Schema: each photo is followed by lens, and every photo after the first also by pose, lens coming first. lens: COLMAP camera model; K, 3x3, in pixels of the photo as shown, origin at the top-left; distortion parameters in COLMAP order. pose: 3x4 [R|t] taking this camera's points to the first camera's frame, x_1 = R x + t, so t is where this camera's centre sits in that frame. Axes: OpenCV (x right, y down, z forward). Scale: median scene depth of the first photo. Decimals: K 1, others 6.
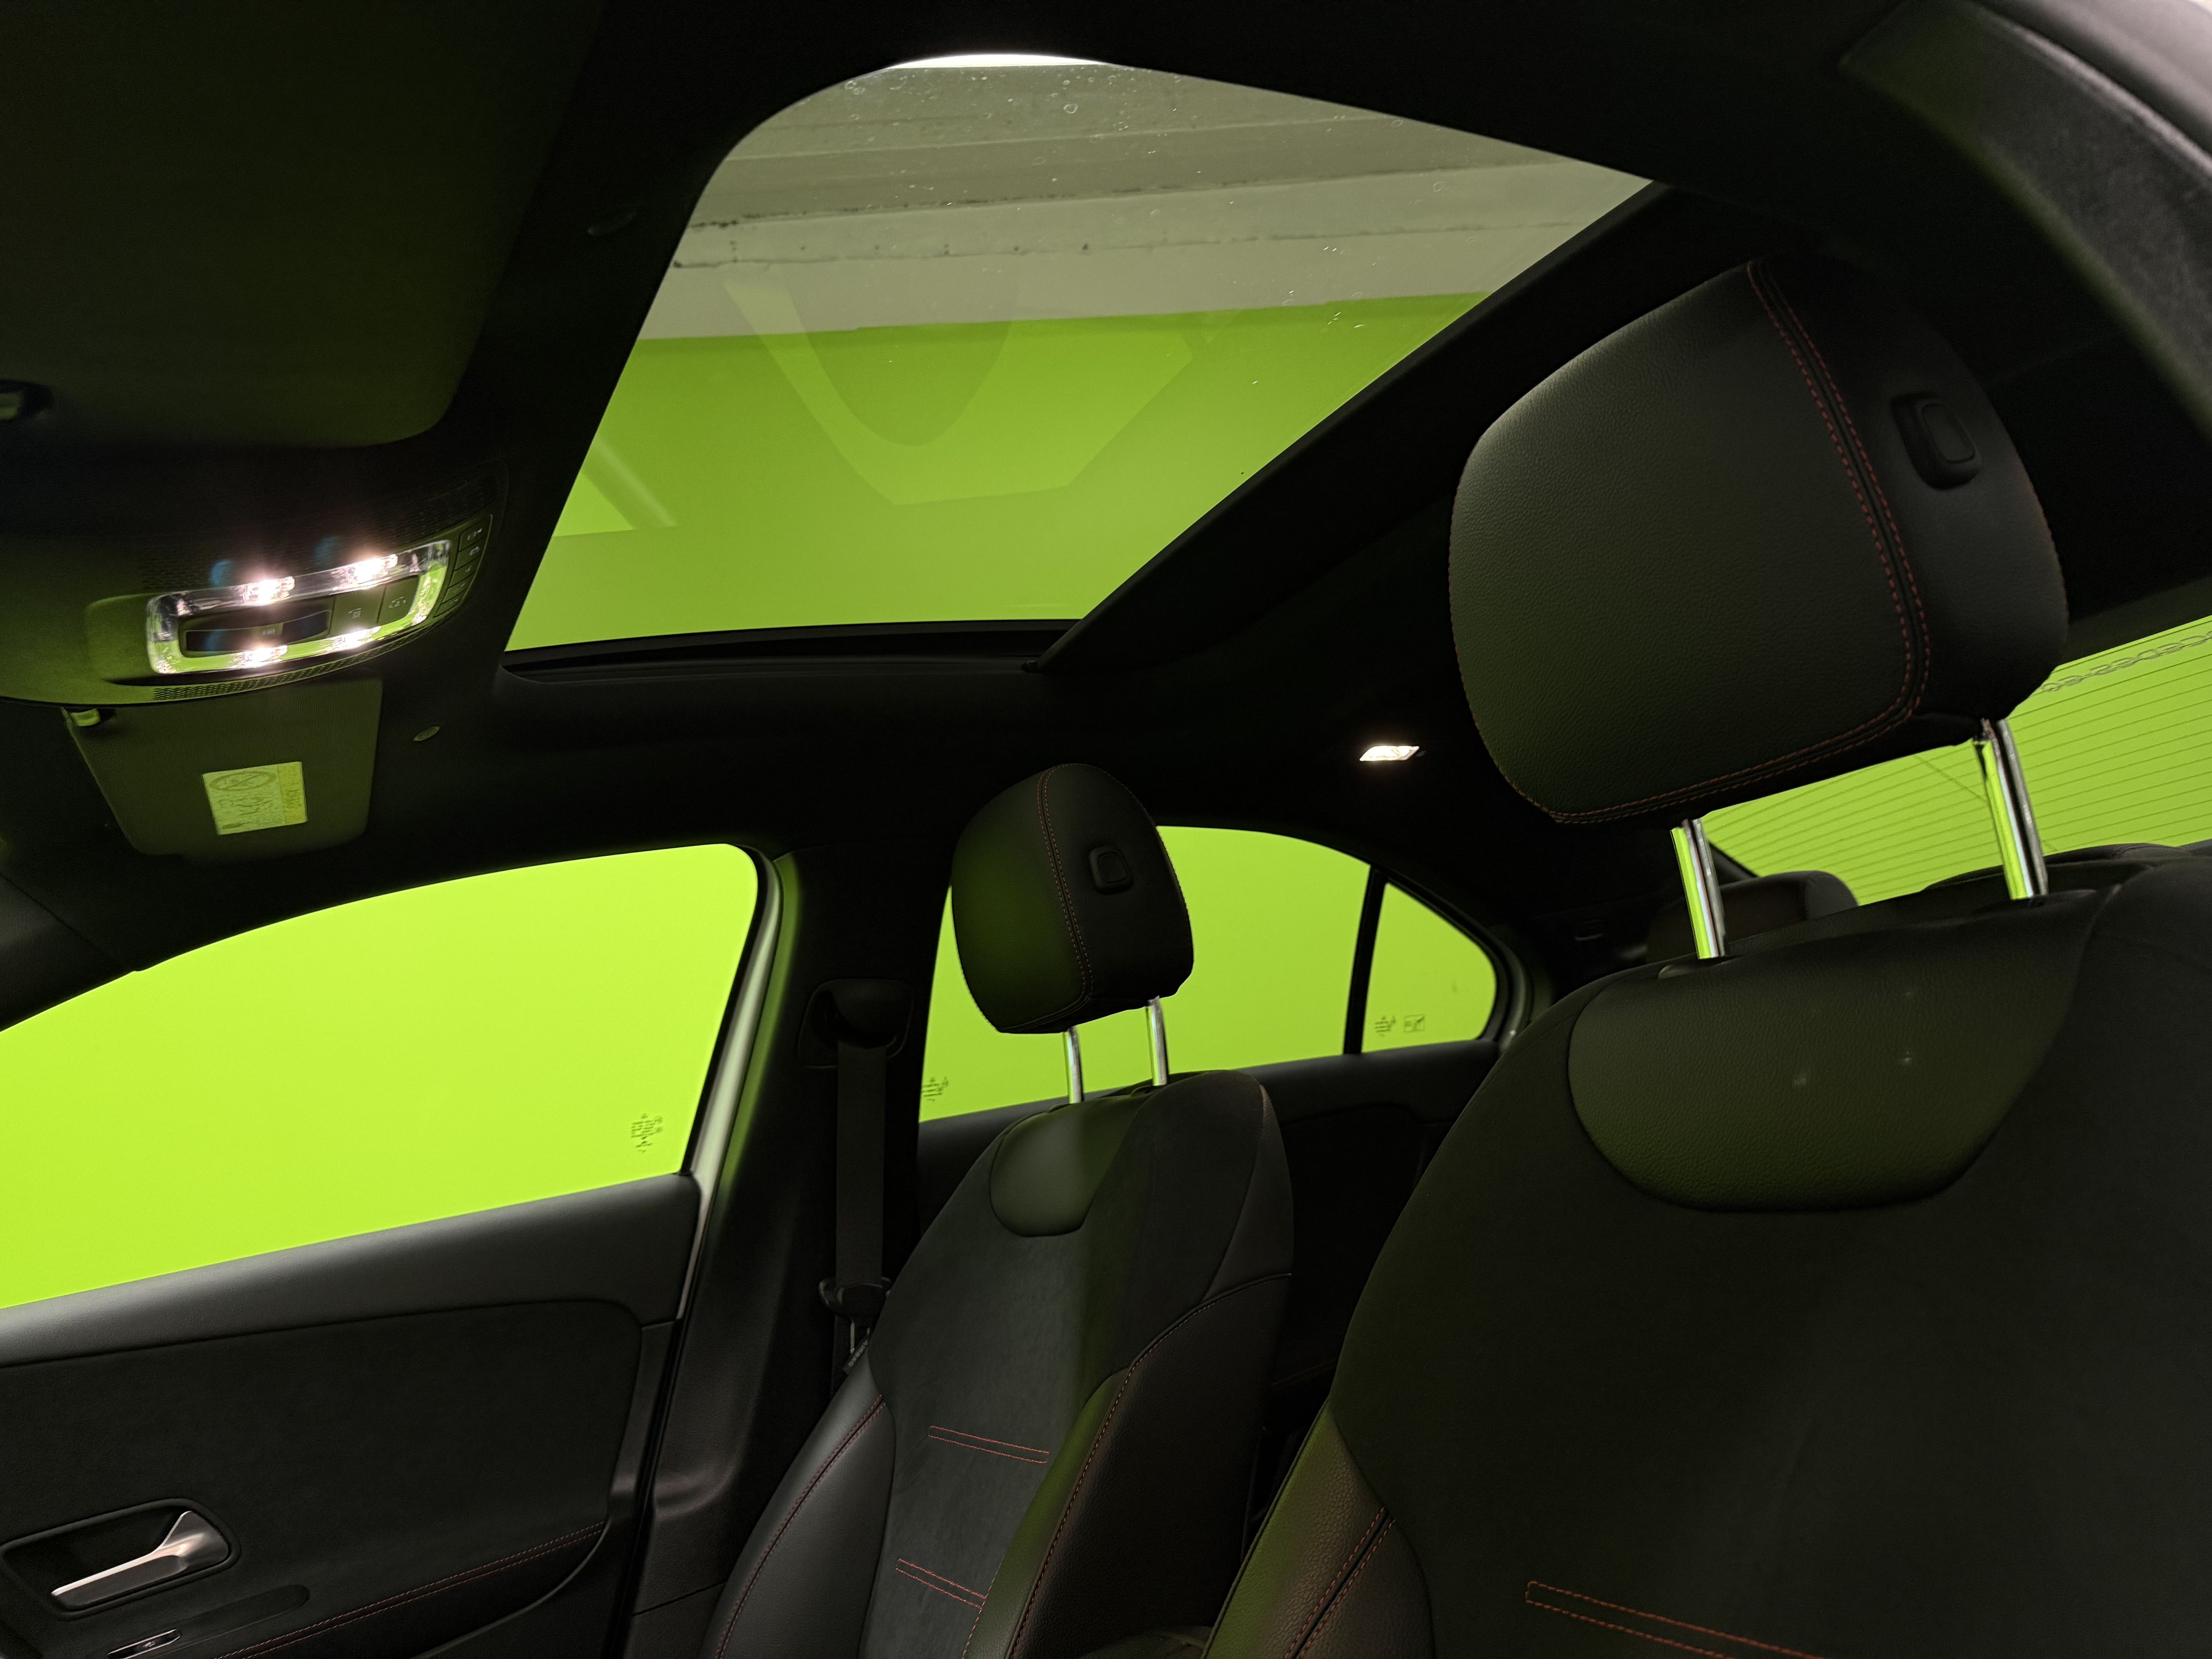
lens RADIAL K [[1594.7, 0, 1097.0], [0, 1594.7, 829.2], [0, 0, 1]] dist [-0.001223, -0.002607]
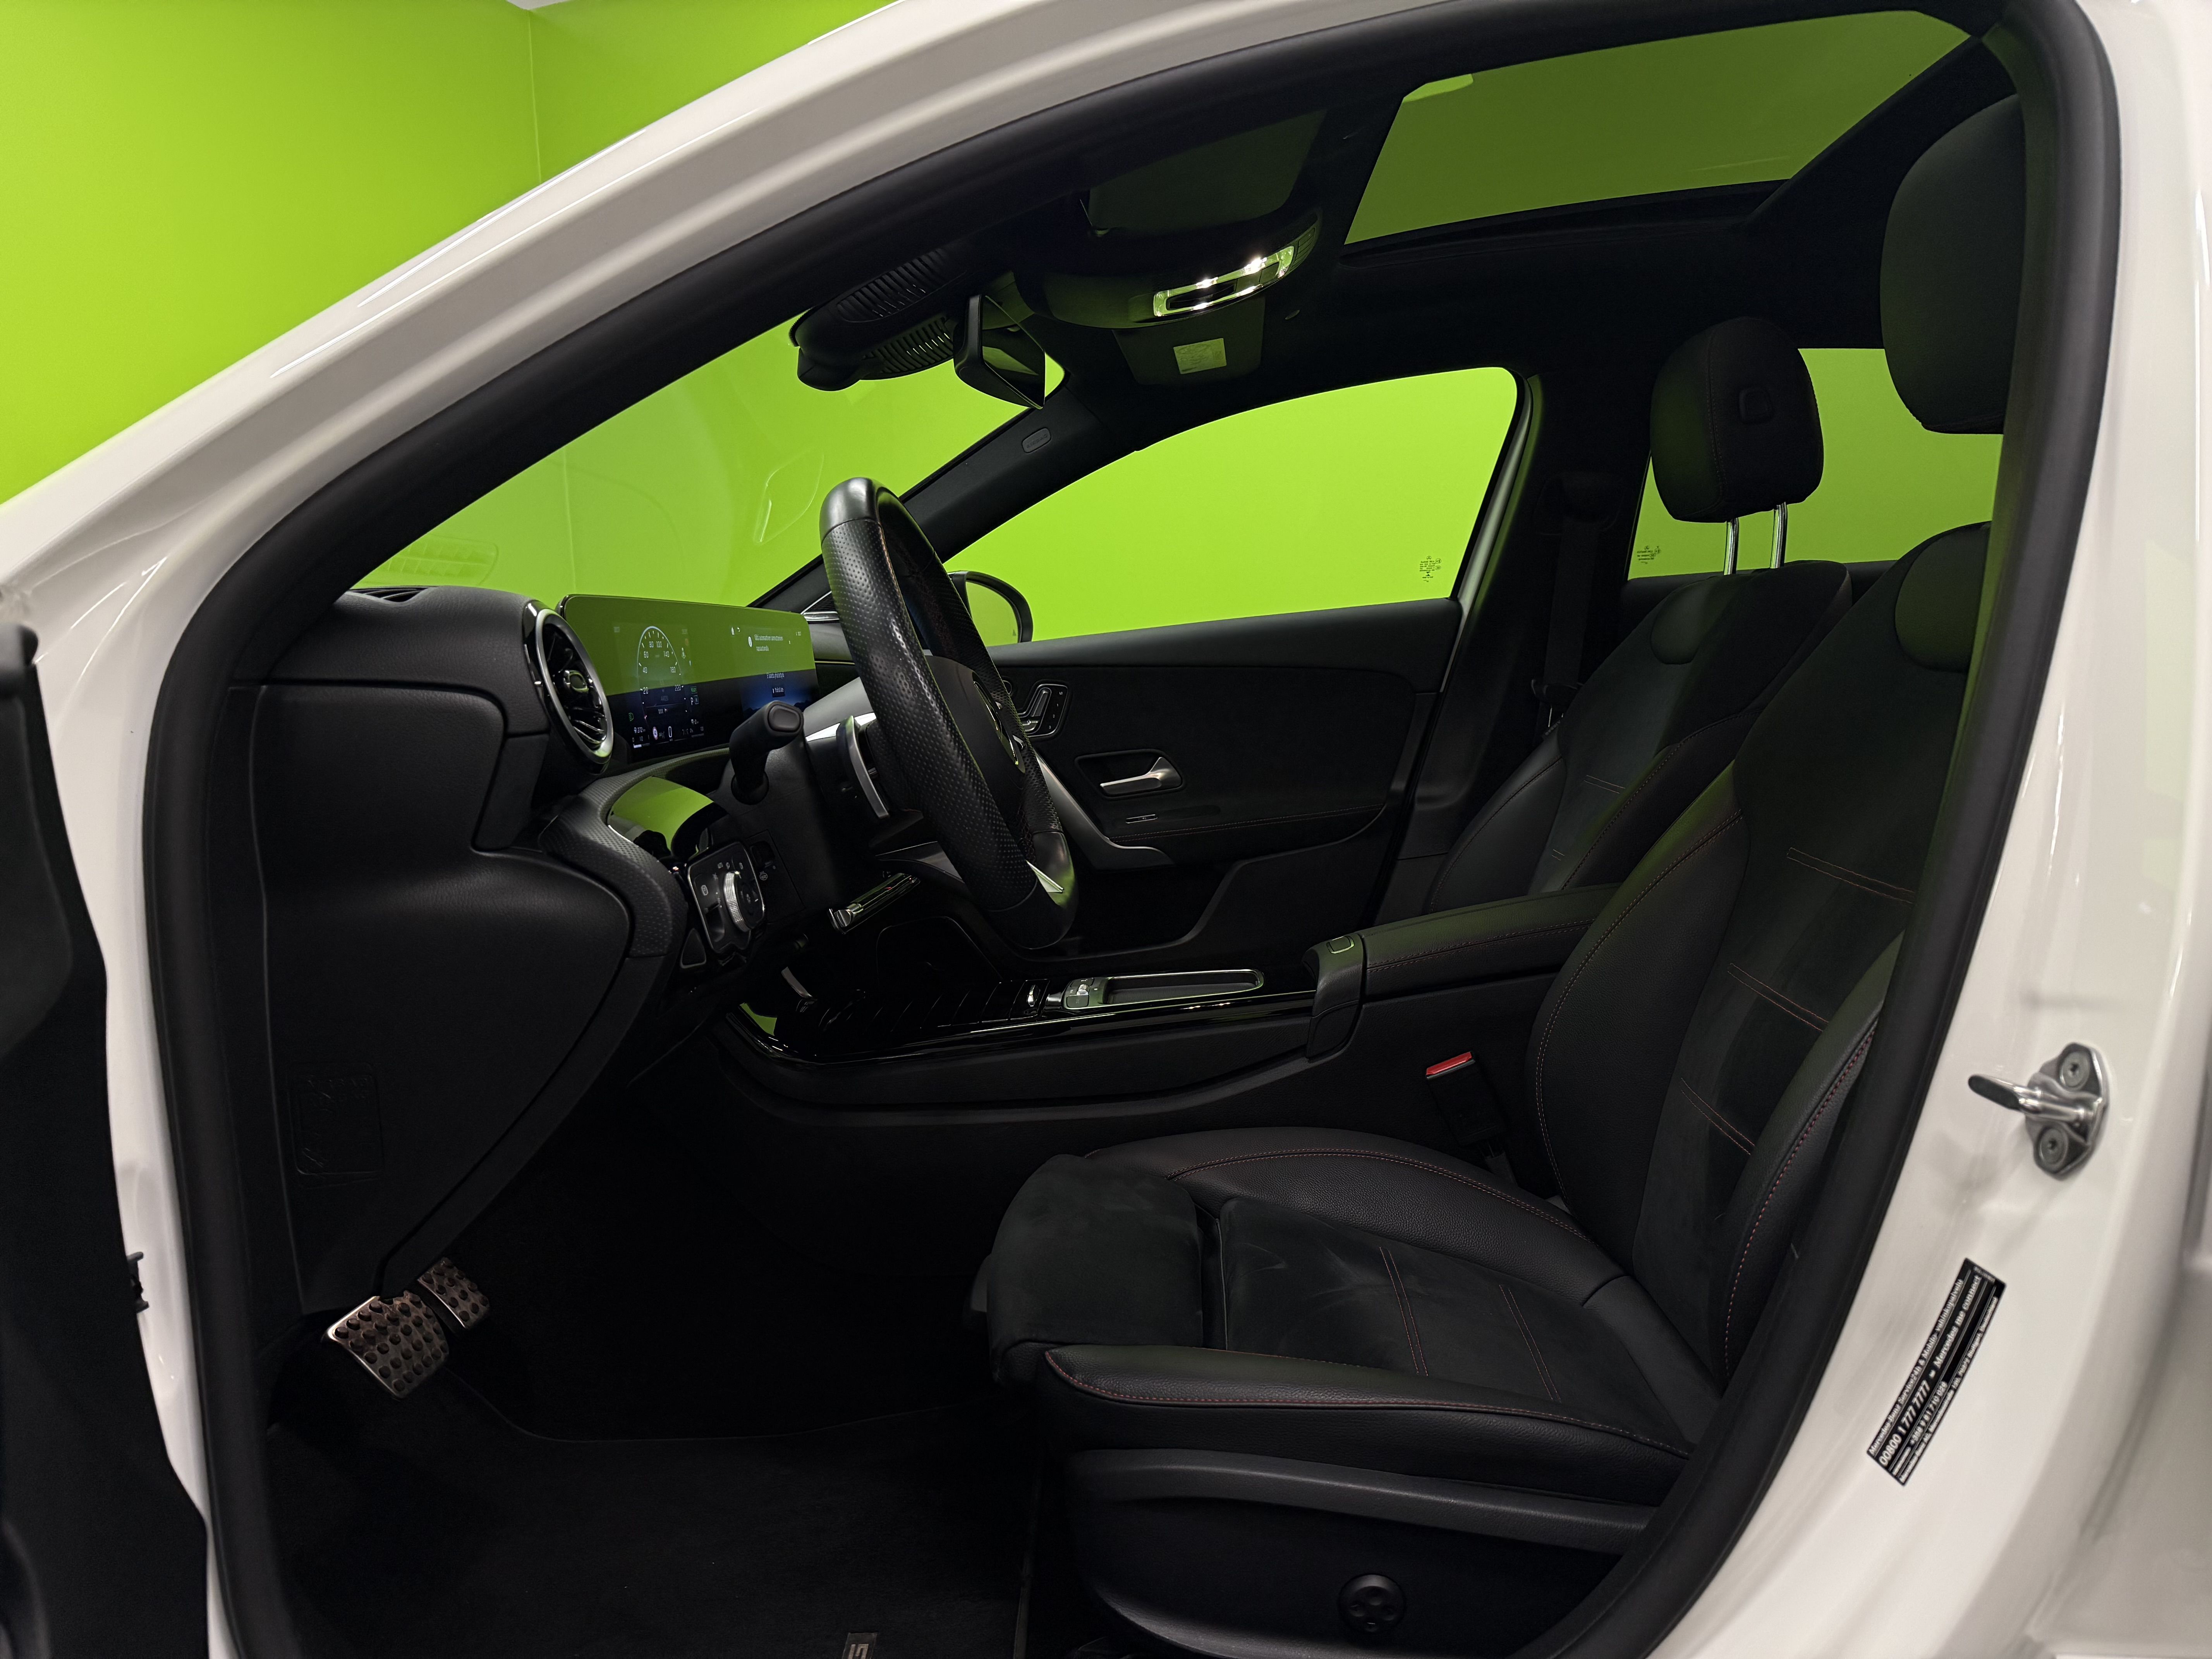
lens RADIAL K [[1594.7, 0, 1110.6], [0, 1594.7, 836.1], [0, 0, 1]] dist [-0.001223, -0.002607]
pose [[0.859332, 0.169713, -0.482437, 0.238083], [0.008955, 0.938195, 0.345992, -0.099967], [0.511339, -0.301643, 0.804701, -0.456431]]
